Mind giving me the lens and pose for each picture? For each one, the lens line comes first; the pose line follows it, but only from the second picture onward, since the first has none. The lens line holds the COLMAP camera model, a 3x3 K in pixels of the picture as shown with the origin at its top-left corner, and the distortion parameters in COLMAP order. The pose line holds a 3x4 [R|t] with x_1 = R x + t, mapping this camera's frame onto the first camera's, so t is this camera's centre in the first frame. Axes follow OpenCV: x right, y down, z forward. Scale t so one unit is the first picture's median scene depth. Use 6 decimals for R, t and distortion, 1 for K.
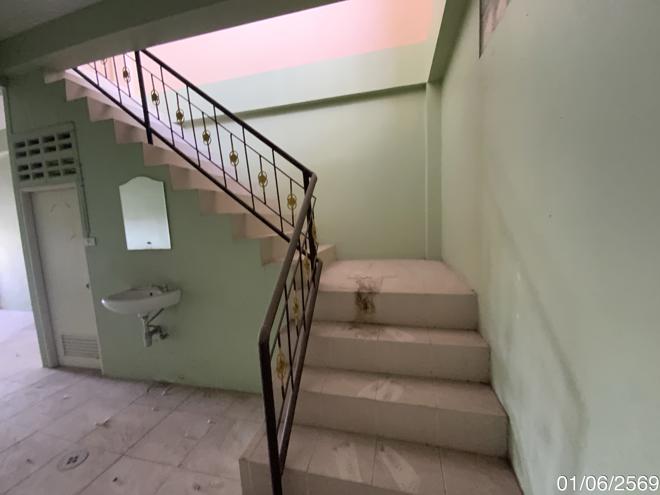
lens RADIAL K [[271.8, 0, 330.0], [0, 271.8, 247.5], [0, 0, 1]] dist [-0.001081, -0.014489]
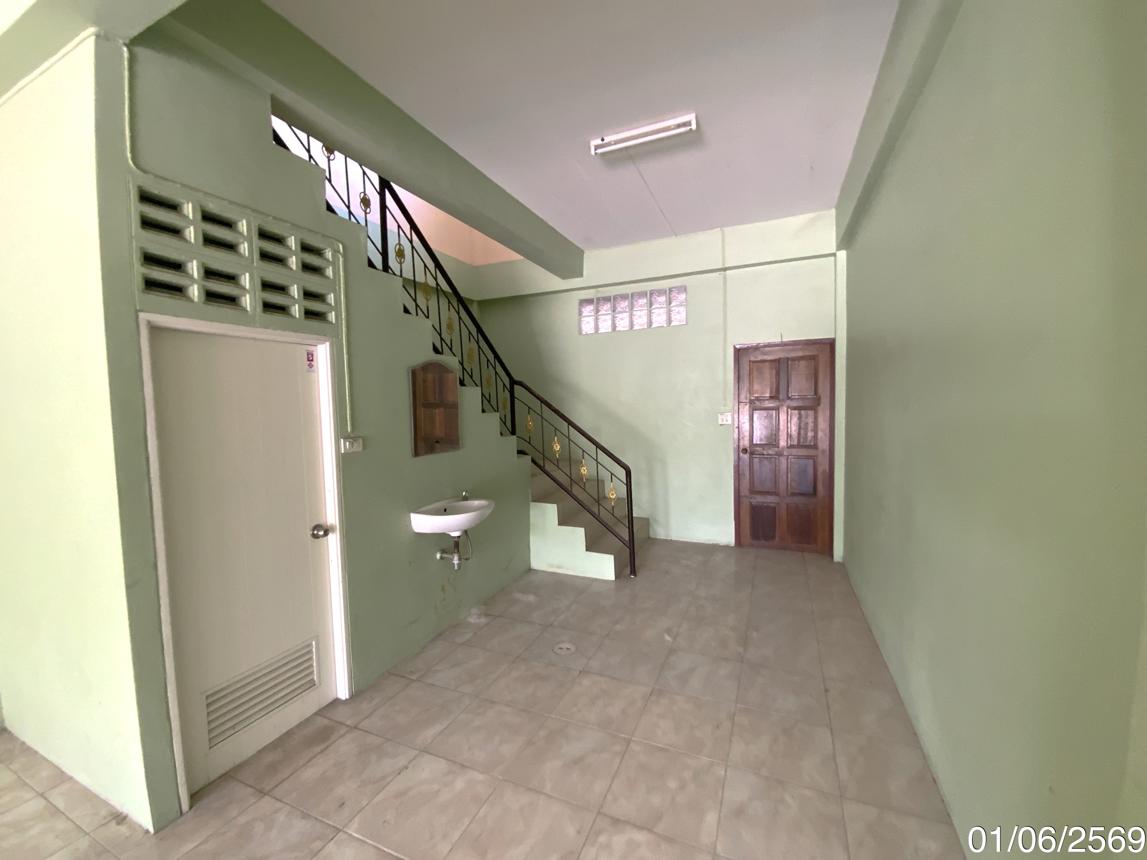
lens RADIAL K [[464.2, 0, 573.5], [0, 464.2, 430.0], [0, 0, 1]] dist [-0.017858, -0.000274]
pose [[0.177213, -0.013039, 0.984086, -1.782659], [0.147266, 0.989006, -0.013415, 0.030099], [-0.973092, 0.147299, 0.177185, 0.365493]]
